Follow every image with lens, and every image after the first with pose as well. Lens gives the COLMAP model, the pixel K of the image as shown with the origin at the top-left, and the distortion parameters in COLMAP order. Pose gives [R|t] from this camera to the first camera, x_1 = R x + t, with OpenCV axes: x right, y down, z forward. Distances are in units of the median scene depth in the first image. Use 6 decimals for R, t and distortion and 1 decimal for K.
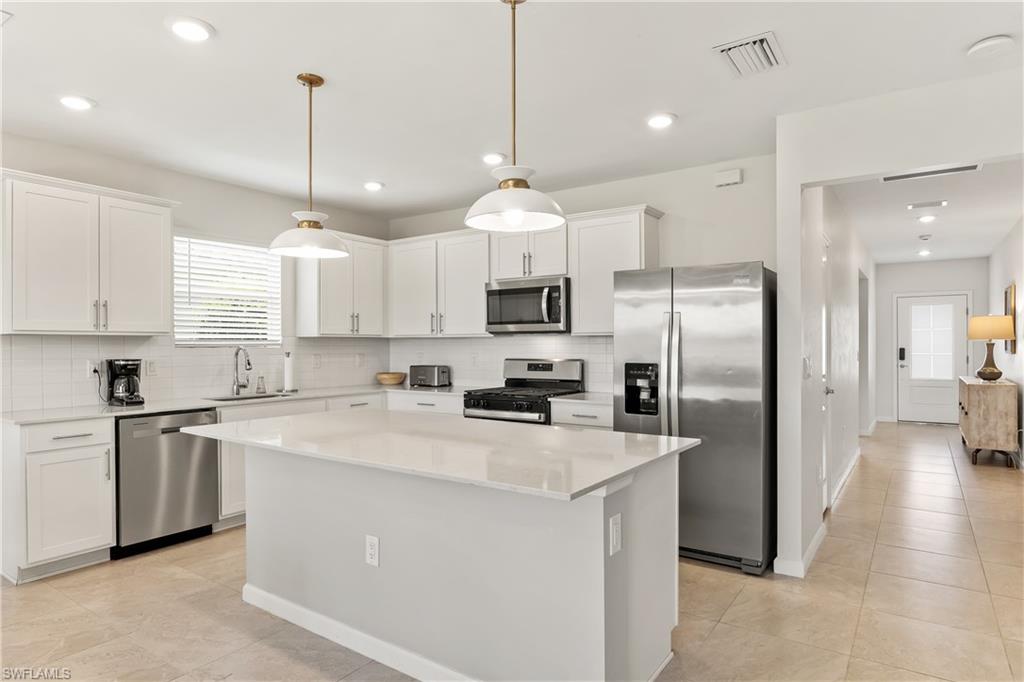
lens RADIAL K [[590.1, 0, 512.0], [0, 590.1, 341.0], [0, 0, 1]] dist [-0.004049, -0.000758]
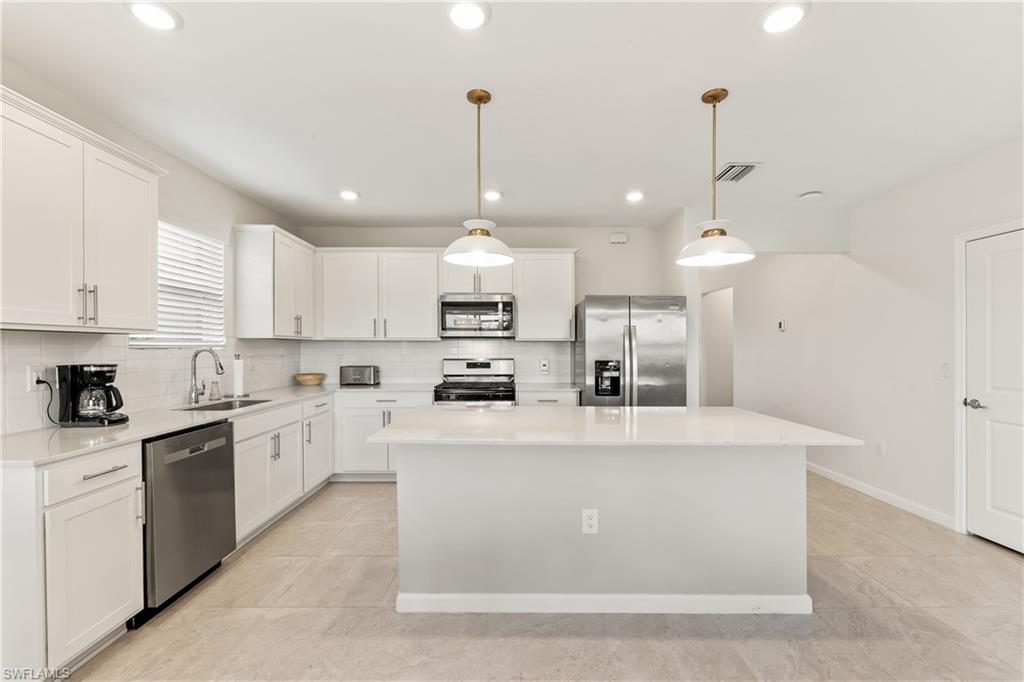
lens RADIAL K [[446.7, 0, 511.6], [0, 446.7, 344.1], [0, 0, 1]] dist [-0.003085, 0.000003]
pose [[0.815985, 0.008423, 0.578011, -0.555266], [-0.007029, 0.999964, -0.004648, 0.003967], [-0.578030, -0.000270, 0.816016, 0.228302]]
